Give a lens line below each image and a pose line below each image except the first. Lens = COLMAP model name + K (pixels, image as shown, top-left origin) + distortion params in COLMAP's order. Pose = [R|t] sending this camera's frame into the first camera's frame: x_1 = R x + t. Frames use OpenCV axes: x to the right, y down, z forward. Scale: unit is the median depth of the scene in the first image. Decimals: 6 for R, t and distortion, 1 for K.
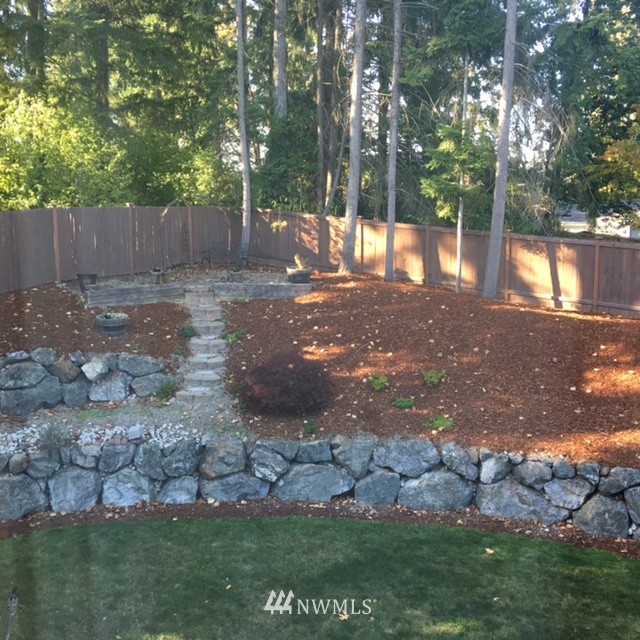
lens RADIAL K [[712.4, 0, 320.2], [0, 712.4, 319.9], [0, 0, 1]] dist [0.062512, 0.000000]
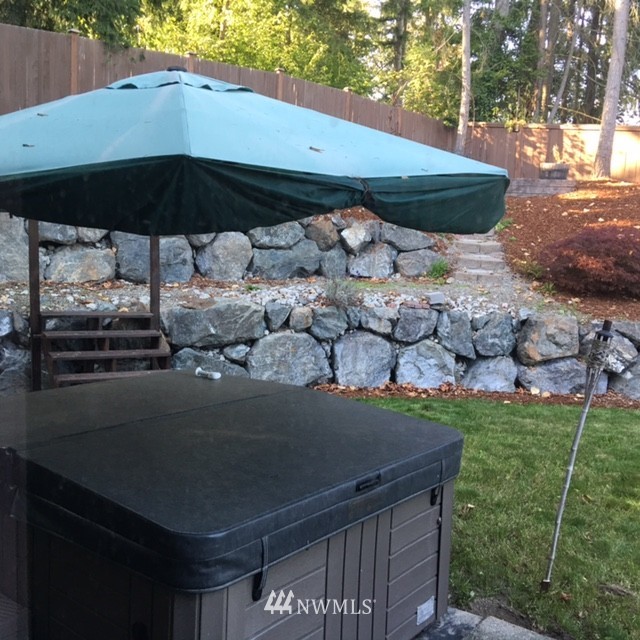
lens RADIAL K [[712.4, 0, 319.7], [0, 712.4, 320.3], [0, 0, 1]] dist [0.062512, 0.000000]
pose [[0.996107, 0.051773, -0.071351, -0.328385], [-0.054734, 0.997692, -0.040181, 0.220459], [0.069106, 0.043929, 0.996642, 0.227133]]
